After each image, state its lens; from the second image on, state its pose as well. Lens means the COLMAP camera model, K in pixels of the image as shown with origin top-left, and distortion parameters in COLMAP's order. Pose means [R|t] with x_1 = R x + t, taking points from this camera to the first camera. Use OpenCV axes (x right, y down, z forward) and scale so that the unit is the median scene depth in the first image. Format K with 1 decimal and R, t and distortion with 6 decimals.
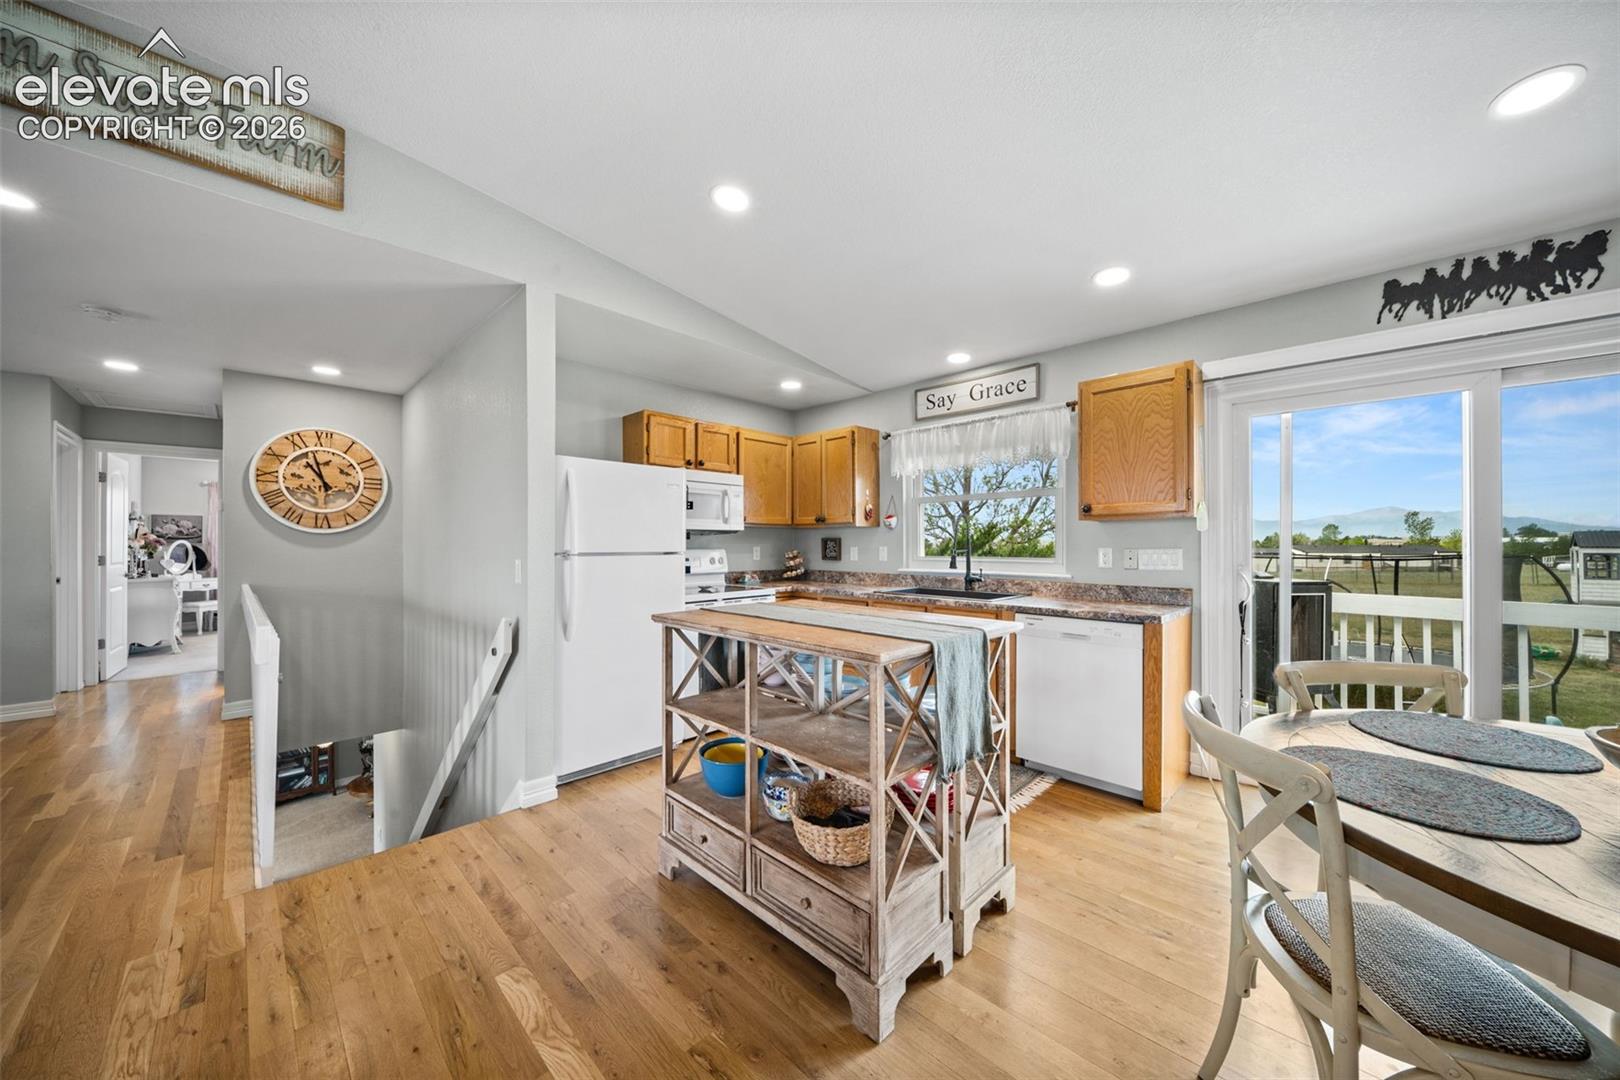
lens RADIAL K [[560.4, 0, 808.7], [0, 560.4, 543.1], [0, 0, 1]] dist [0.007769, -0.004846]
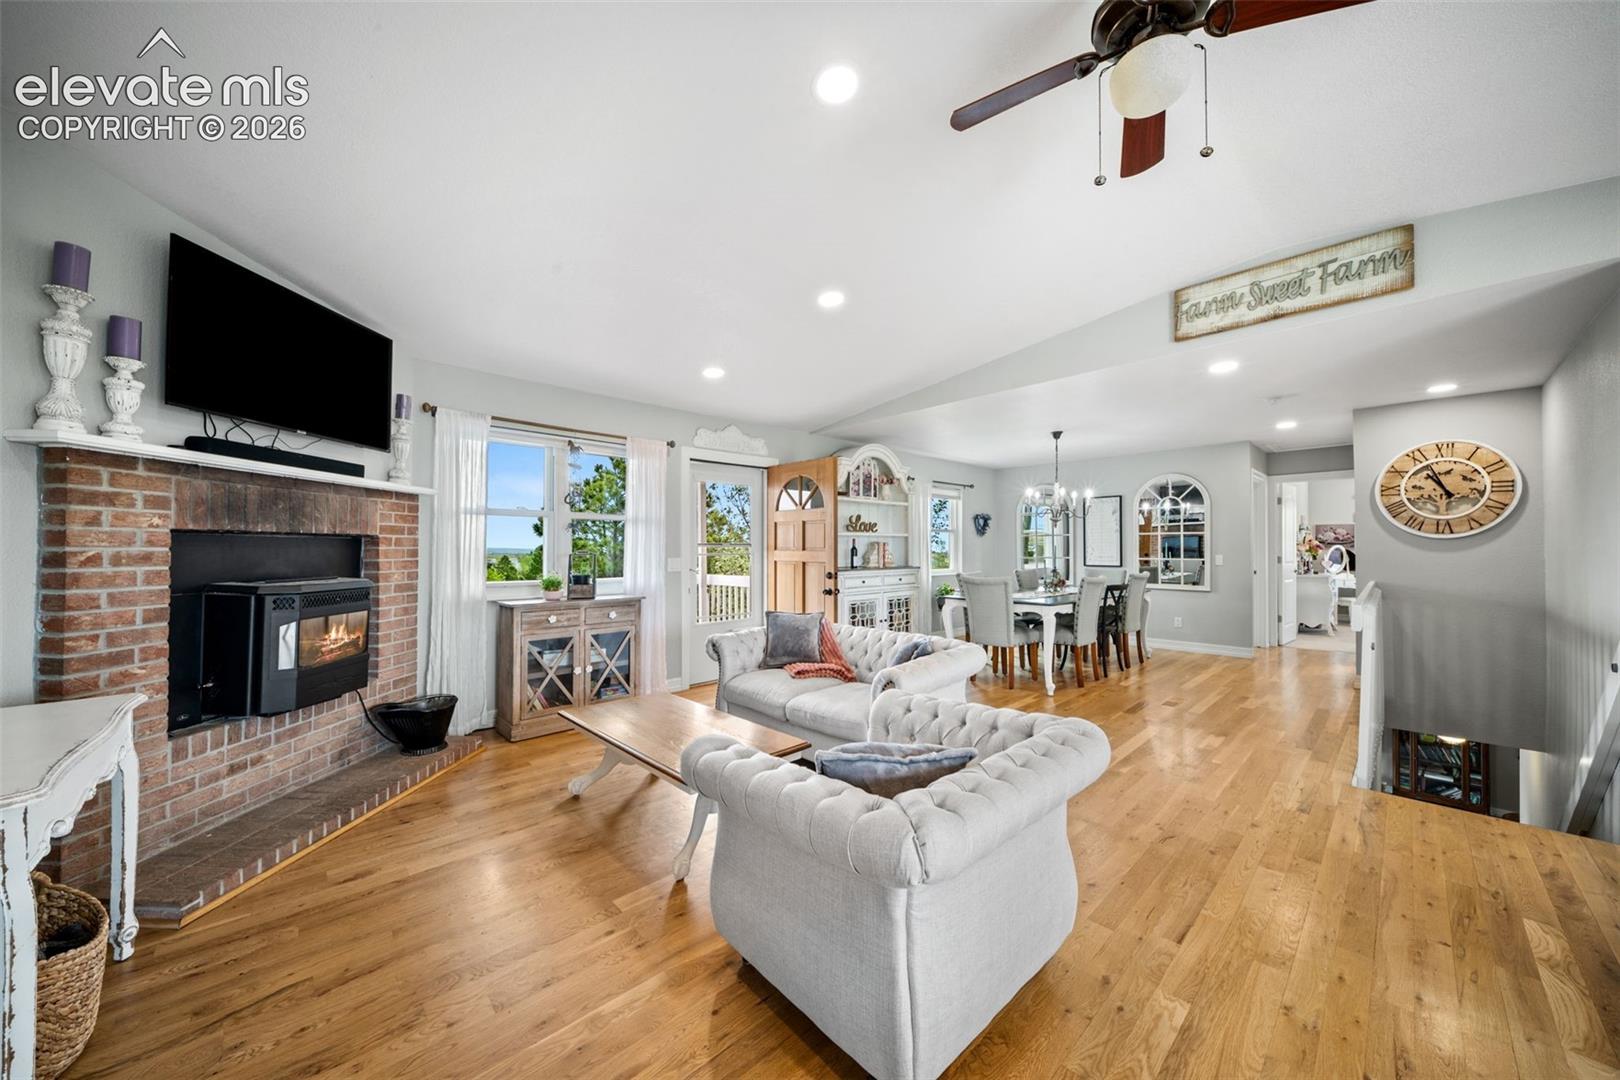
lens RADIAL K [[563.0, 0, 805.1], [0, 563.0, 542.2], [0, 0, 1]] dist [0.005723, -0.004399]
pose [[-0.041068, -0.009029, -0.999116, 0.253244], [-0.000913, 0.999959, -0.008999, 0.000207], [0.999156, 0.000543, -0.041074, -0.166810]]
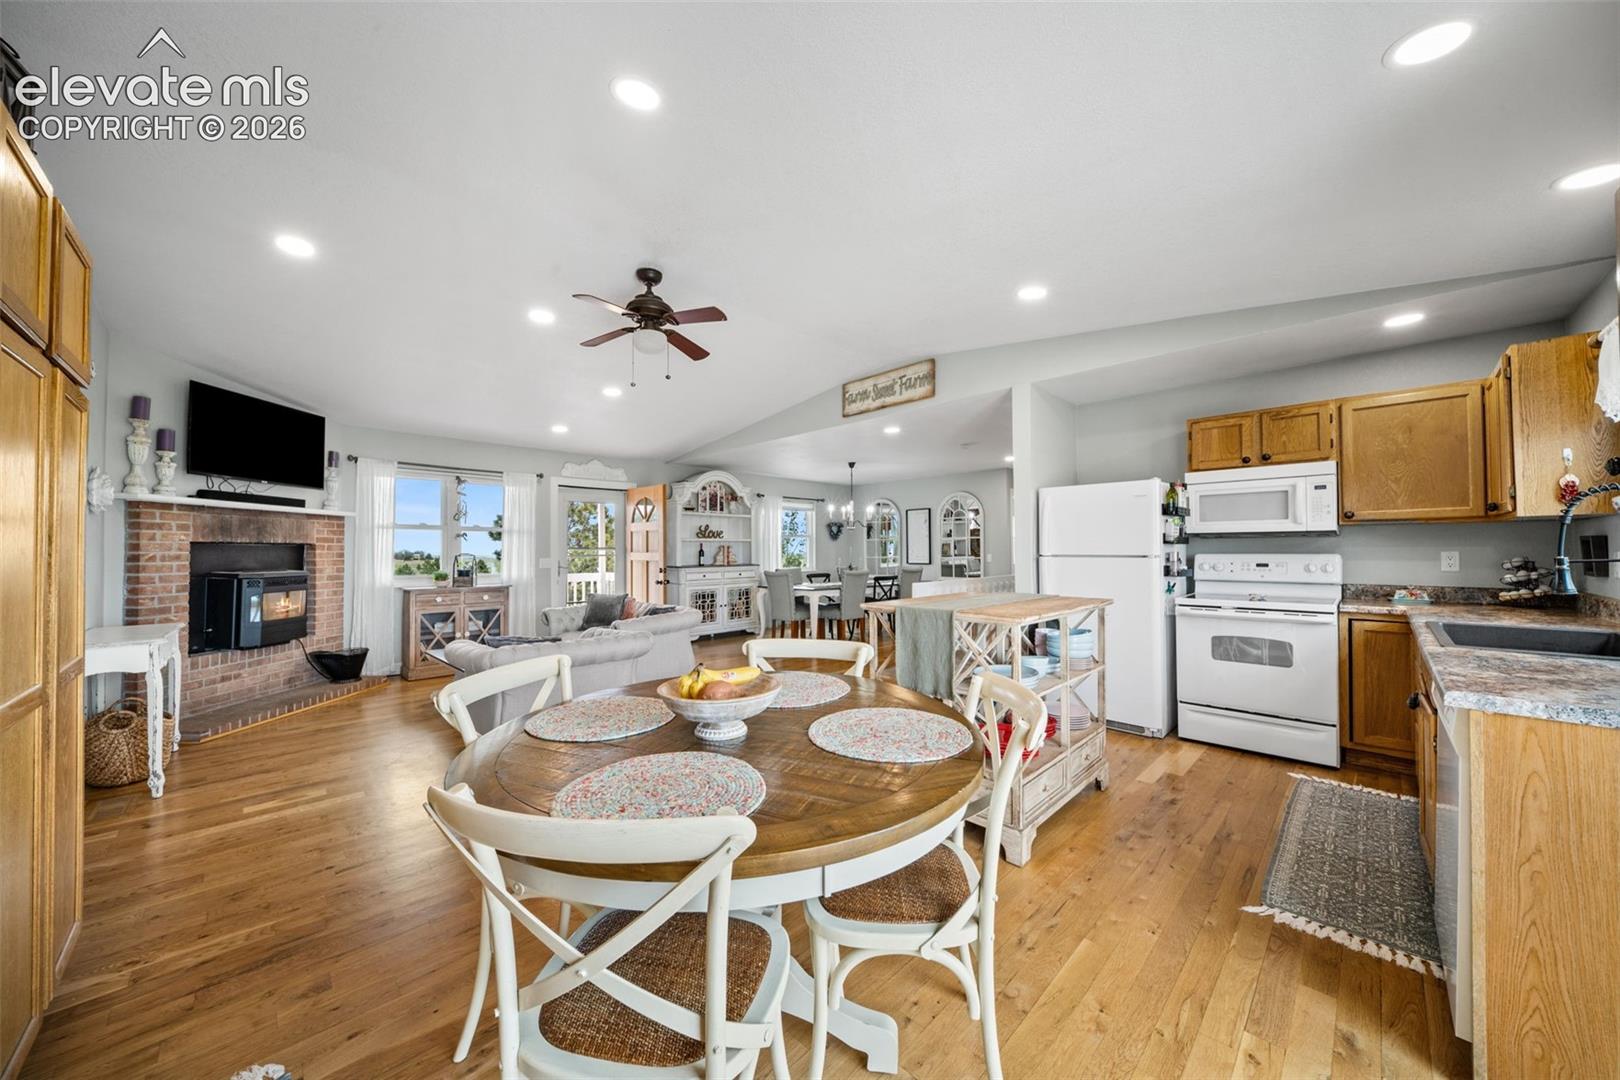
lens RADIAL K [[563.0, 0, 805.1], [0, 563.0, 542.2], [0, 0, 1]] dist [0.005723, -0.004399]
pose [[-0.009850, -0.014020, -0.999853, 0.687793], [0.003875, 0.999894, -0.014059, 0.002056], [0.999944, -0.004013, -0.009795, 0.263226]]
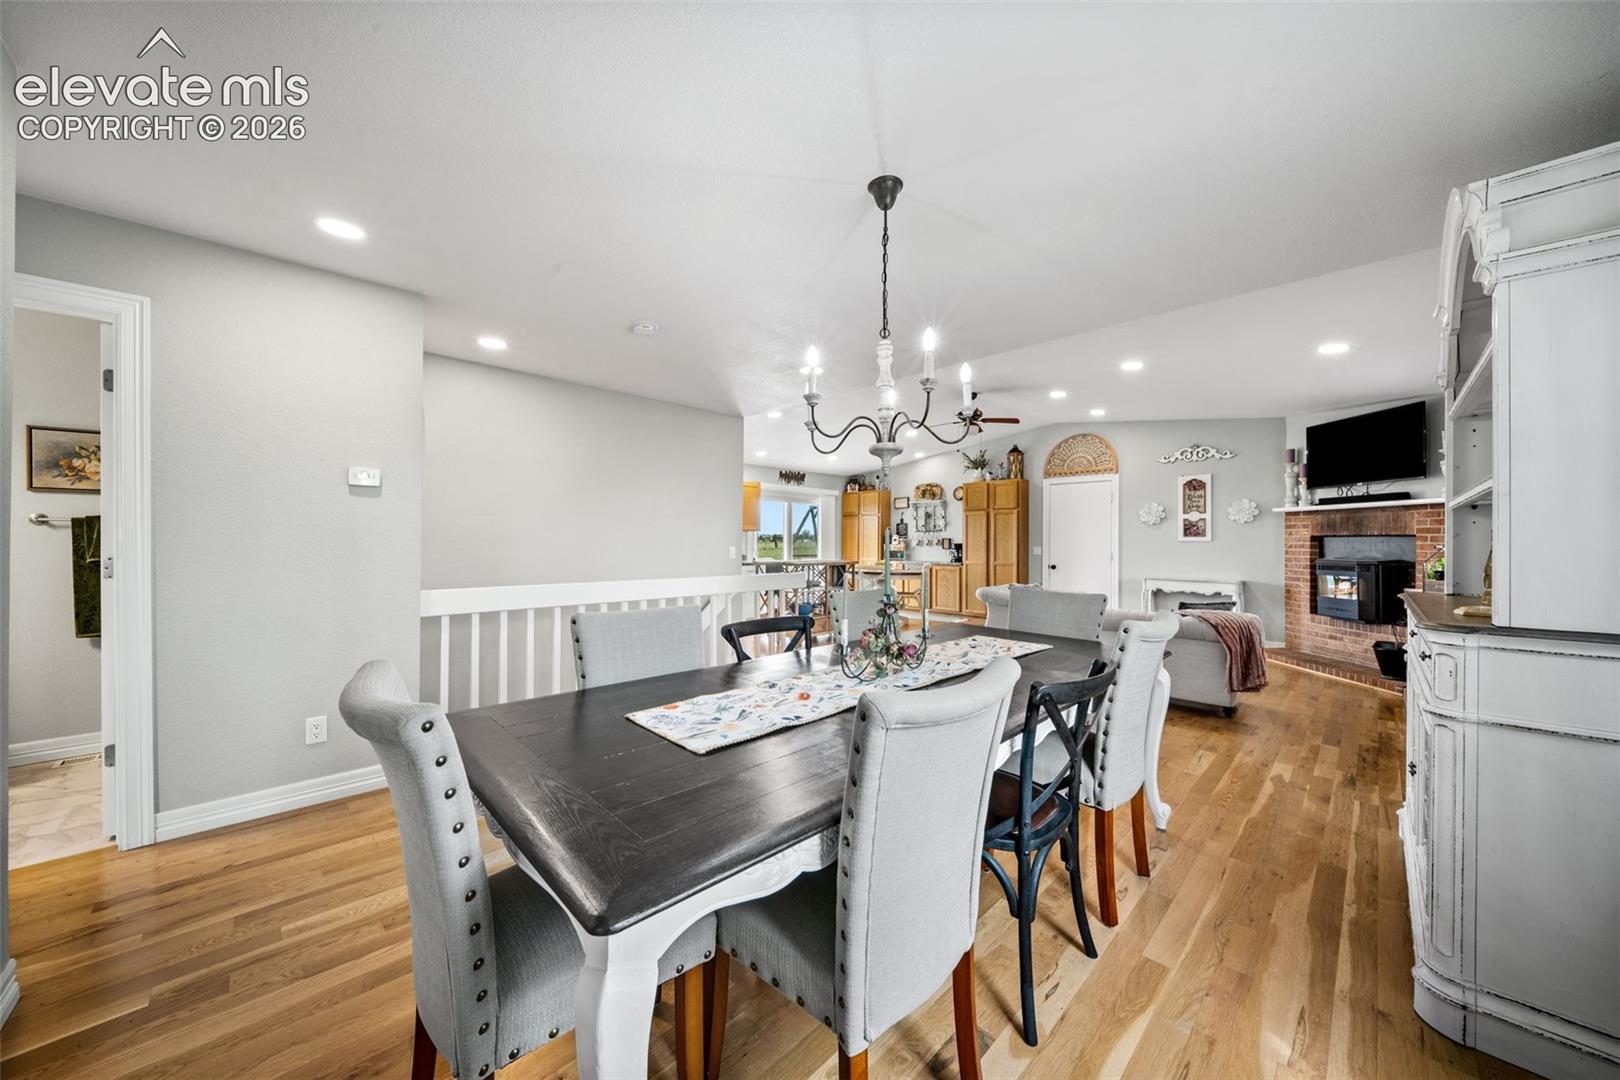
lens RADIAL K [[564.1, 0, 804.6], [0, 564.1, 543.8], [0, 0, 1]] dist [-0.000596, -0.003786]
pose [[0.014353, -0.004125, 0.999888, -1.619231], [-0.005623, 0.999975, 0.004206, 0.005584], [-0.999881, -0.005683, 0.014329, 0.454530]]
